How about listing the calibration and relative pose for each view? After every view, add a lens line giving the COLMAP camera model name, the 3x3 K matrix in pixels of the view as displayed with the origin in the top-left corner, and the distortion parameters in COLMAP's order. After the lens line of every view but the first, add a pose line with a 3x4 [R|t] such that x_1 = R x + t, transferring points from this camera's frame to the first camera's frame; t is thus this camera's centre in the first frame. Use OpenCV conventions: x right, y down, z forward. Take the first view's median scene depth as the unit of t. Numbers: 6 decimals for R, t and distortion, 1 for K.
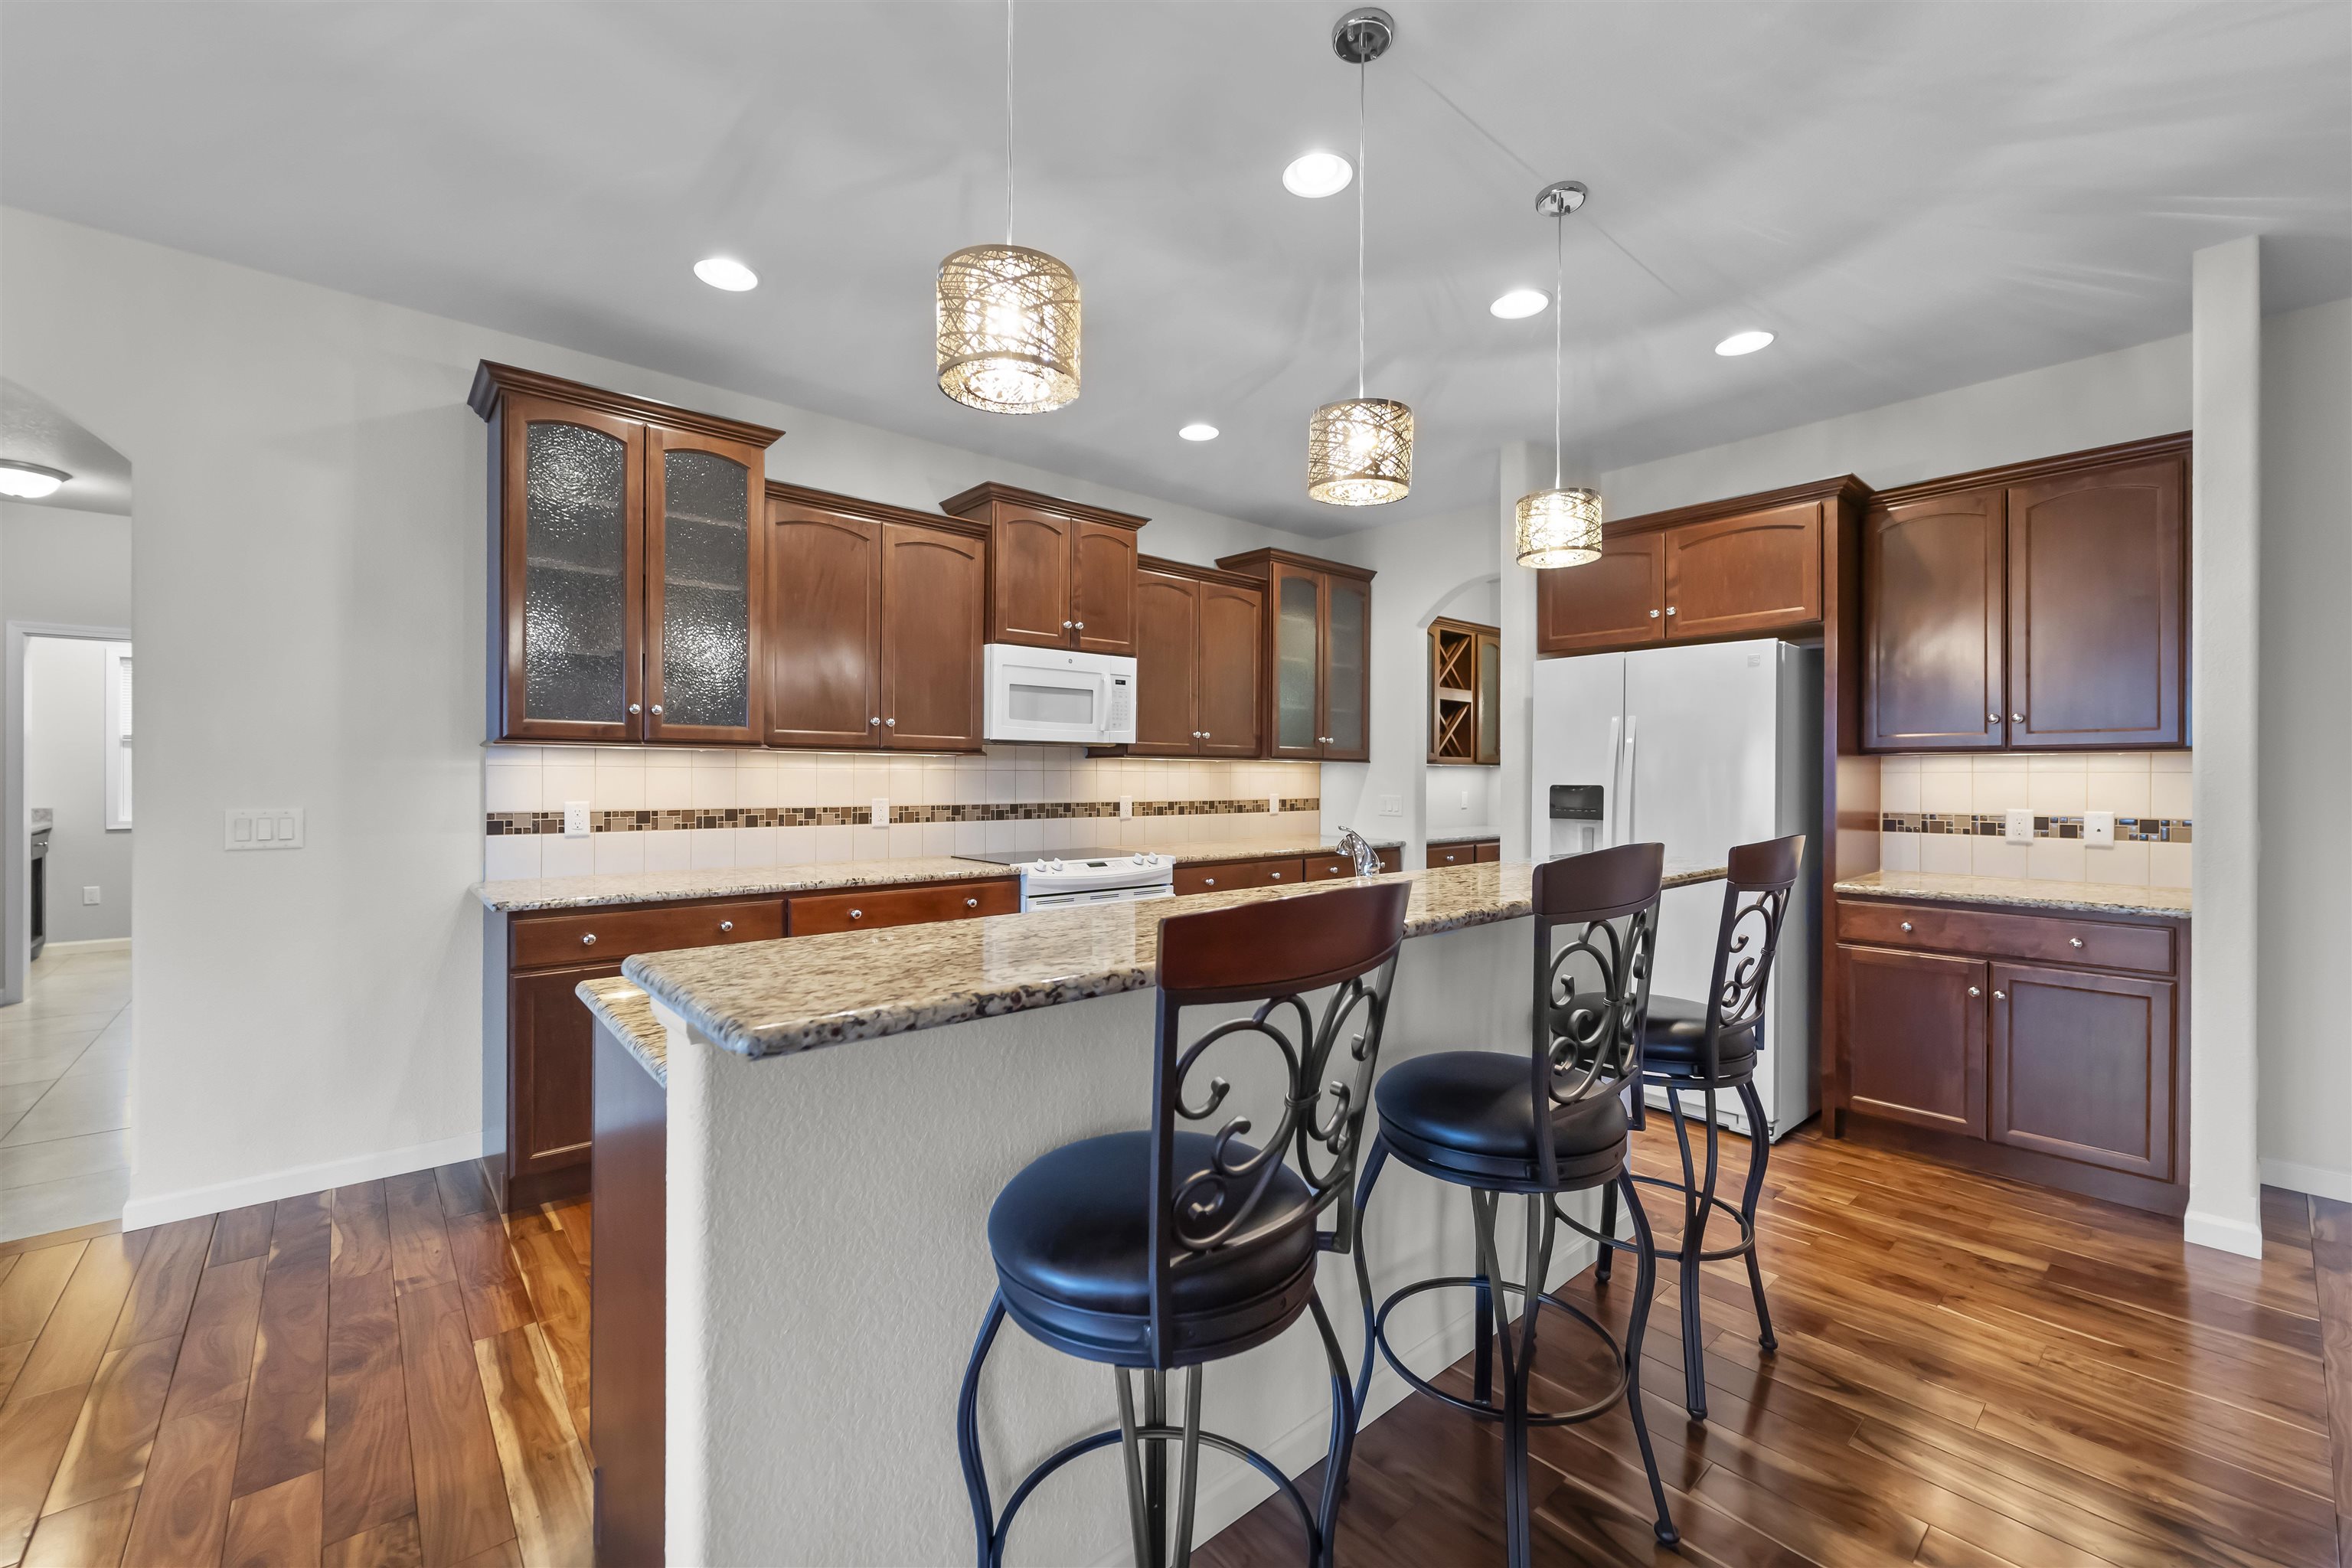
lens RADIAL K [[960.2, 0, 1187.7], [0, 960.2, 775.2], [0, 0, 1]] dist [0.002819, -0.002264]
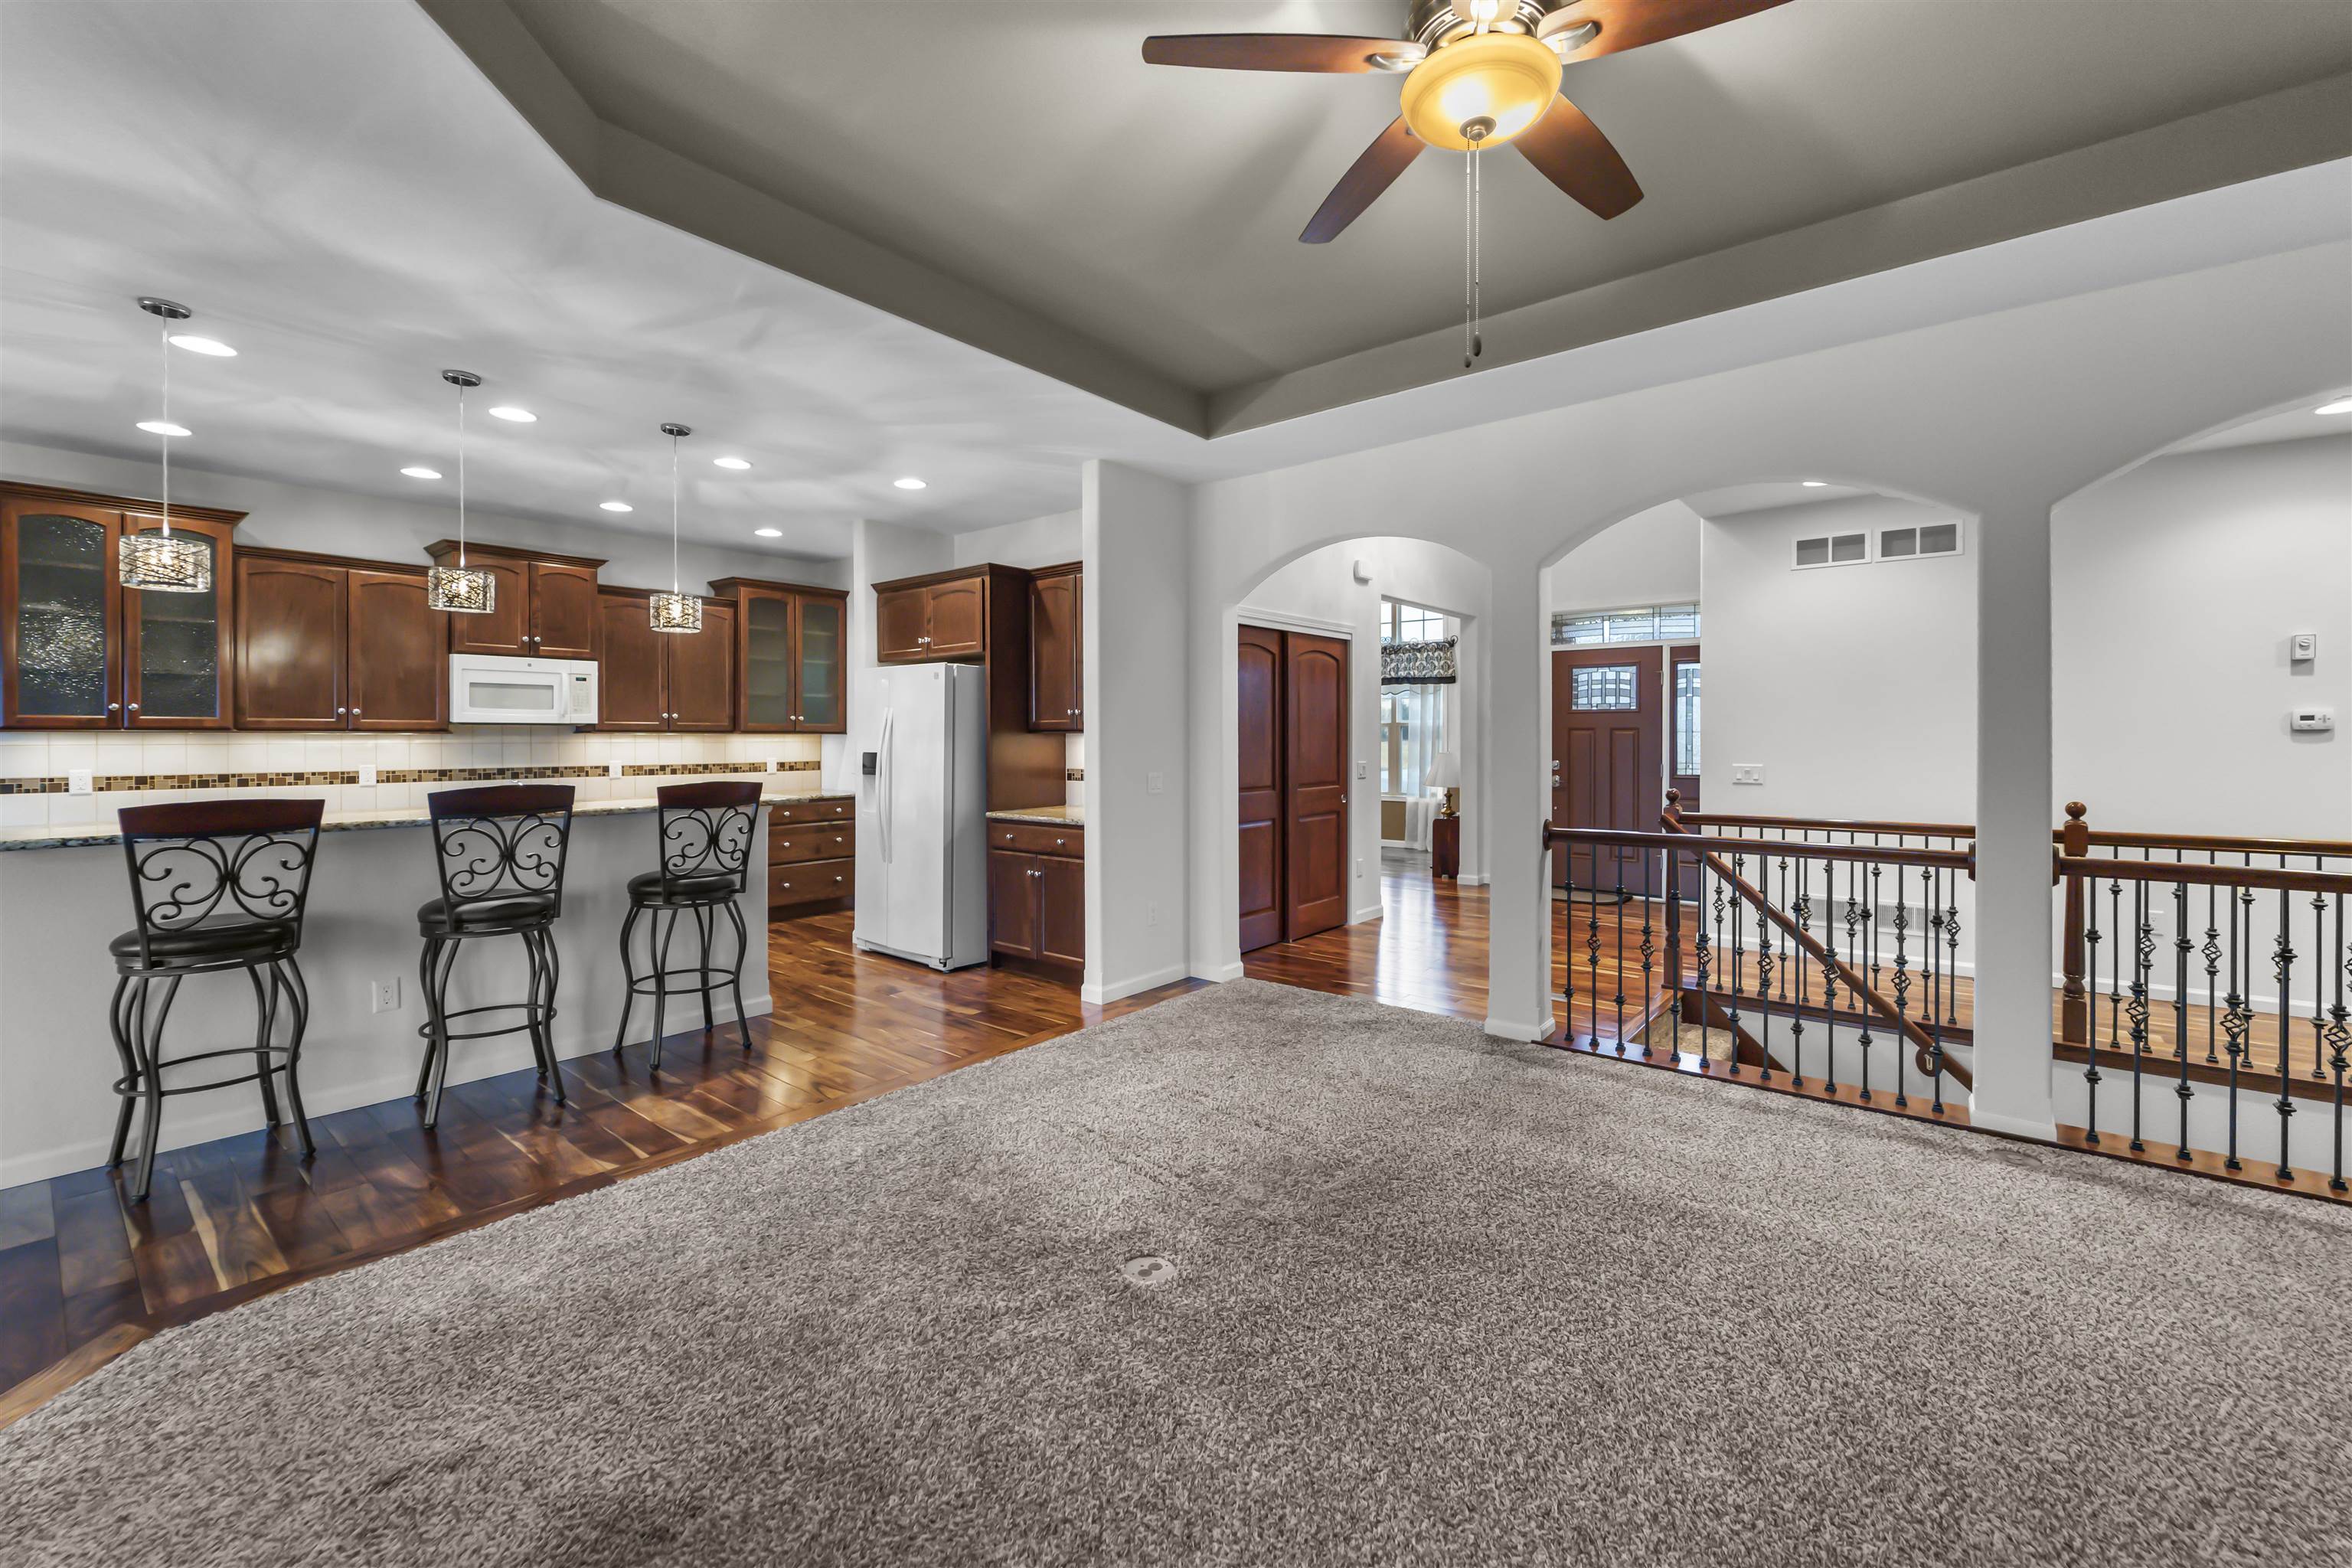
lens RADIAL K [[960.2, 0, 1197.3], [0, 960.2, 745.5], [0, 0, 1]] dist [0.002819, -0.002264]
pose [[0.985325, -0.005233, 0.170607, 0.591310], [0.003317, 0.999928, 0.011510, -0.015110], [-0.170655, -0.010776, 0.985272, -0.535854]]
